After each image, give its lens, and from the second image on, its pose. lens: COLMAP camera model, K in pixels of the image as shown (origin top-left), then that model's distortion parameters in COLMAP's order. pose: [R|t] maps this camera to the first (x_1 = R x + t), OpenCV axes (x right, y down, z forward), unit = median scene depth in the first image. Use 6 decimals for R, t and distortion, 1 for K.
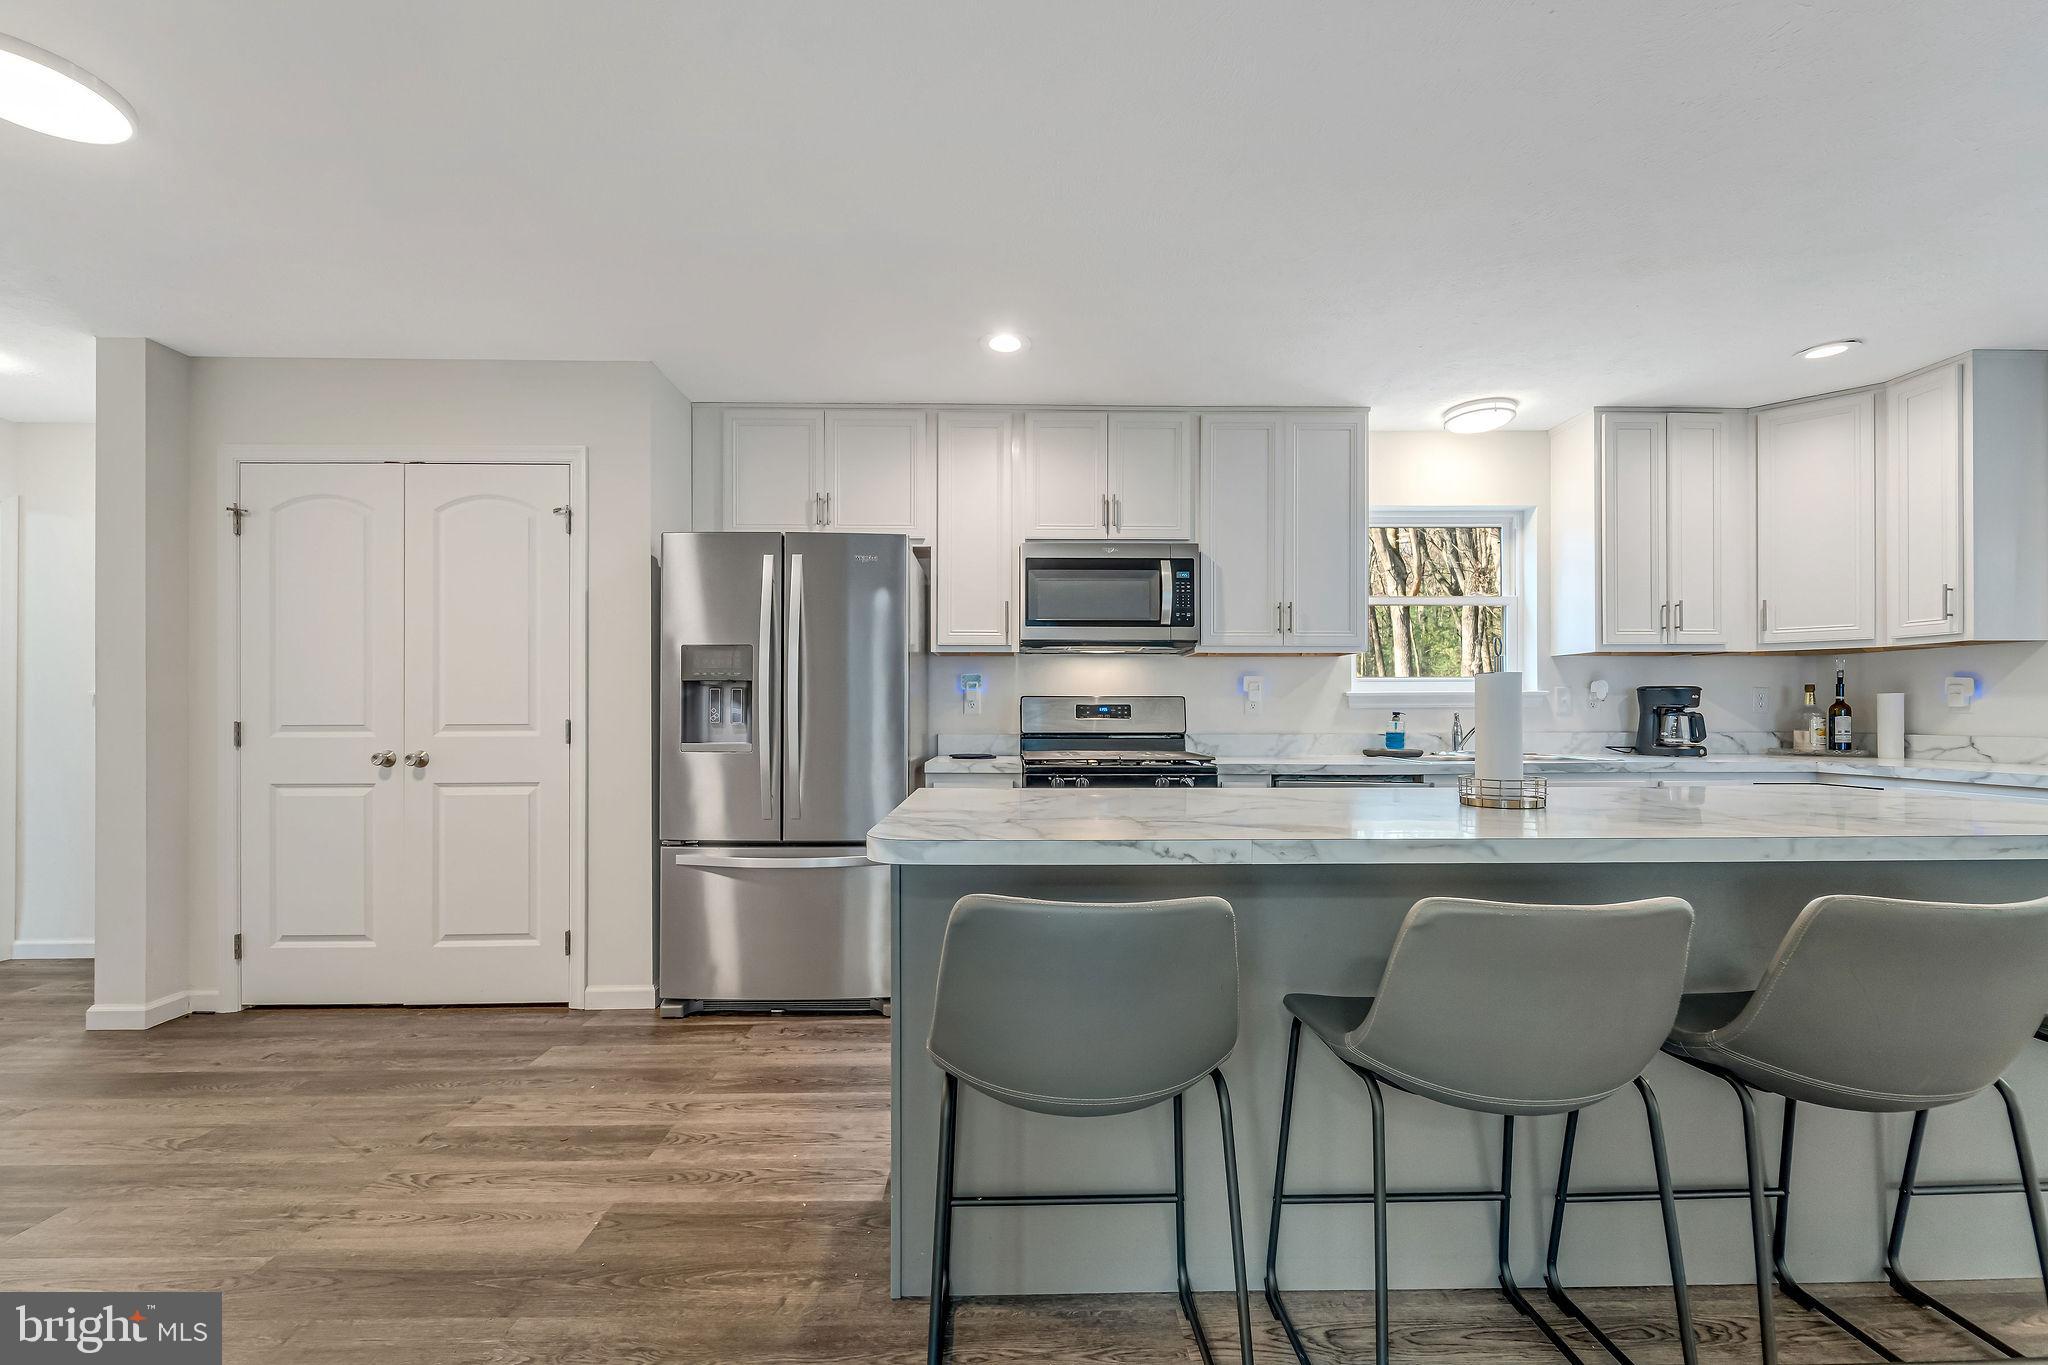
lens RADIAL K [[831.7, 0, 1022.2], [0, 831.7, 715.2], [0, 0, 1]] dist [0.000774, -0.000139]
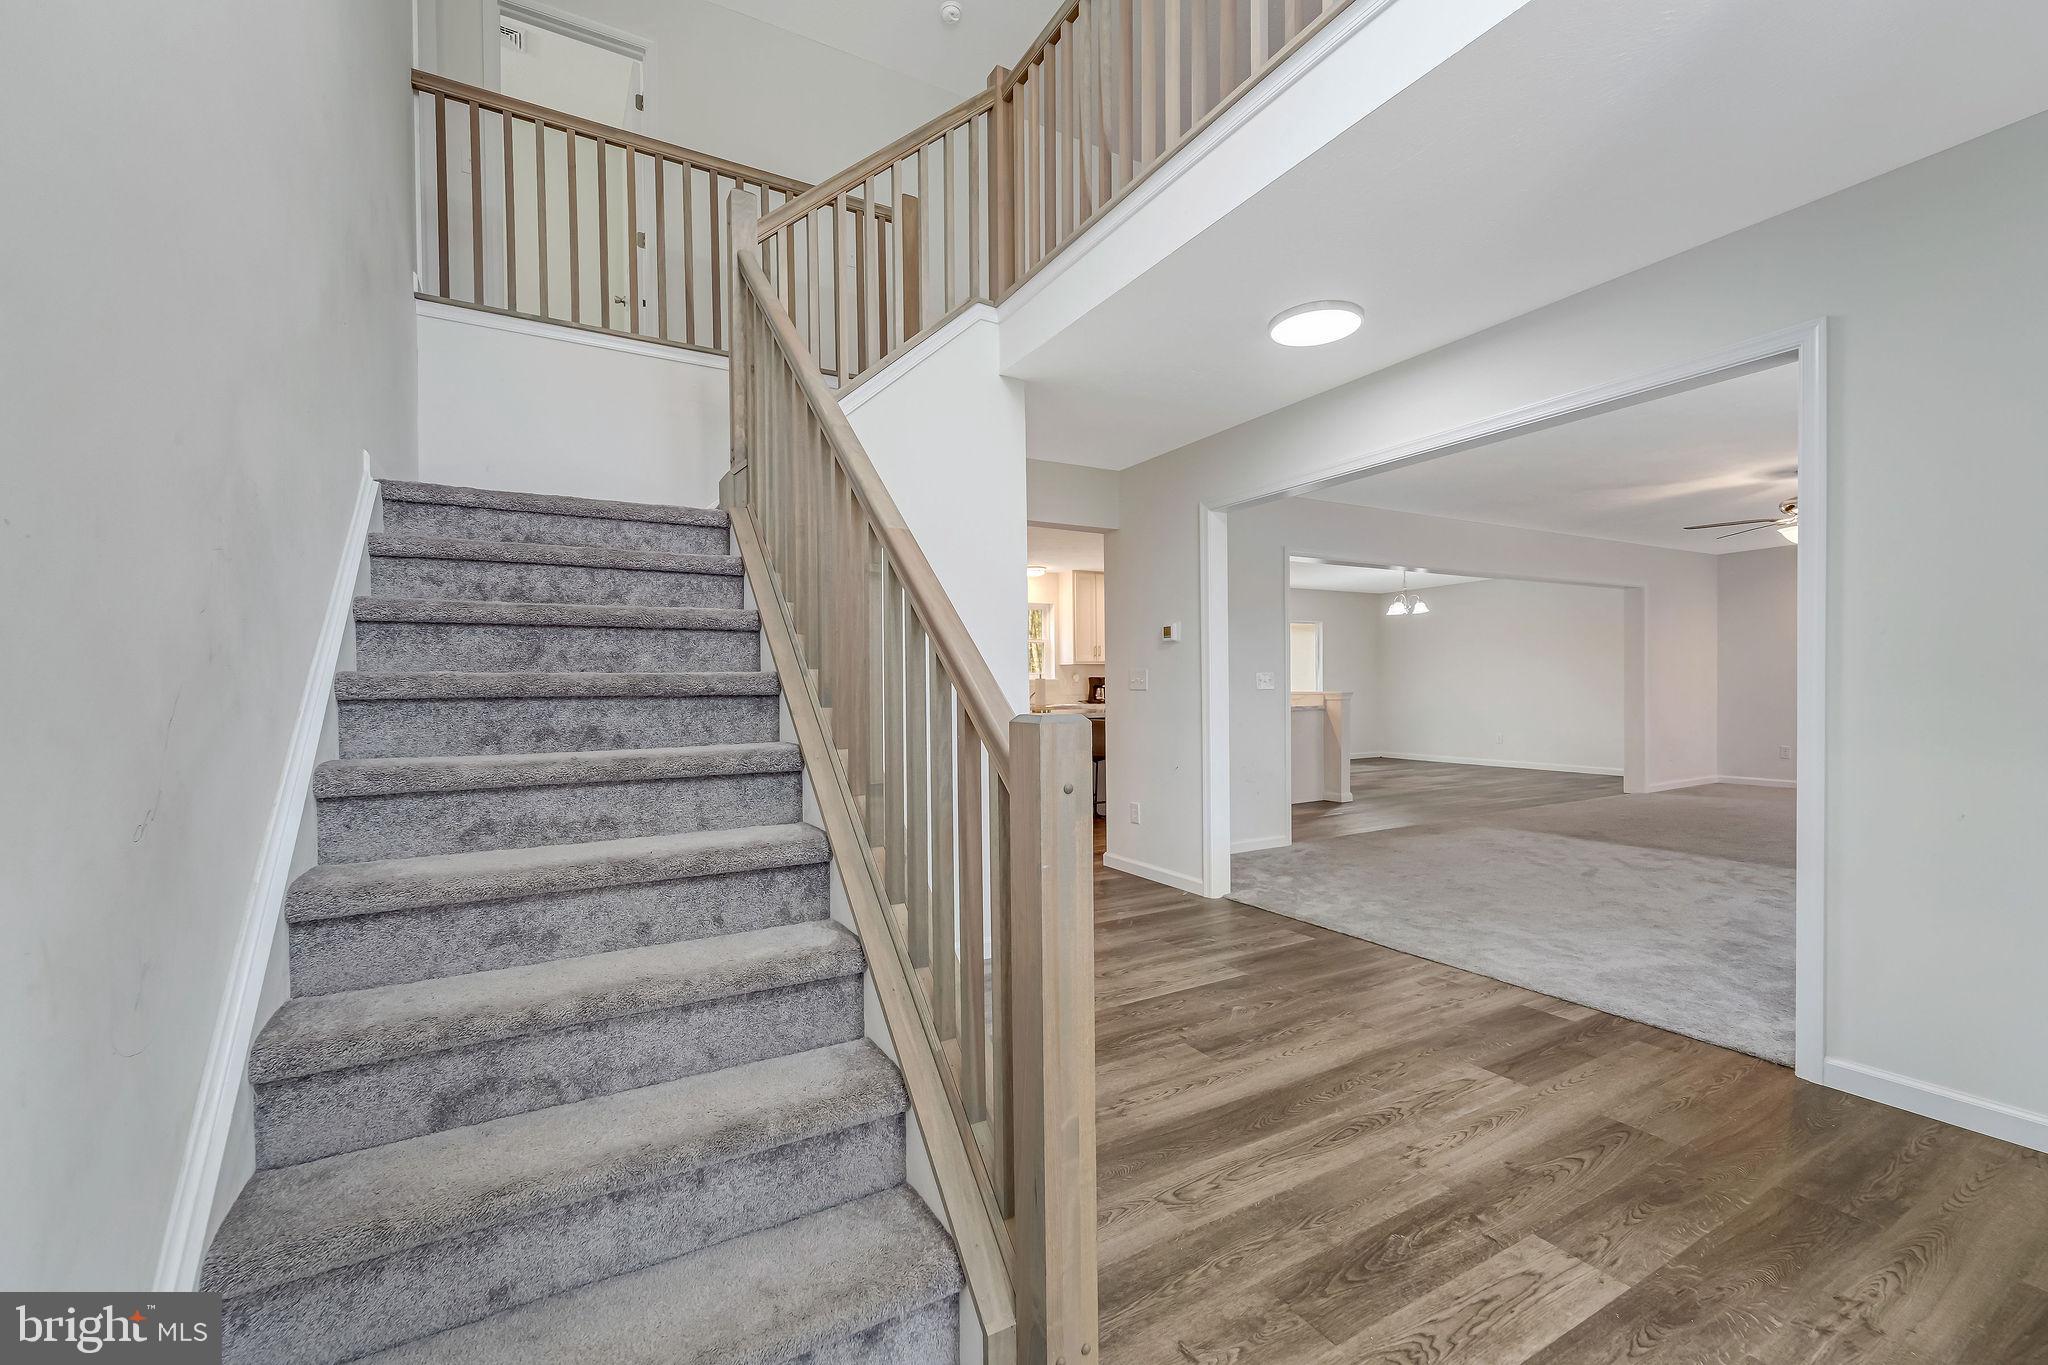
lens RADIAL K [[872.3, 0, 1024.0], [0, 872.3, 682.5], [0, 0, 1]] dist [0.000741, -0.000017]
pose [[0.875056, -0.002041, 0.484017, -0.790029], [0.007007, 0.999940, -0.008450, 0.003740], [-0.483971, 0.010785, 0.875018, -1.351171]]
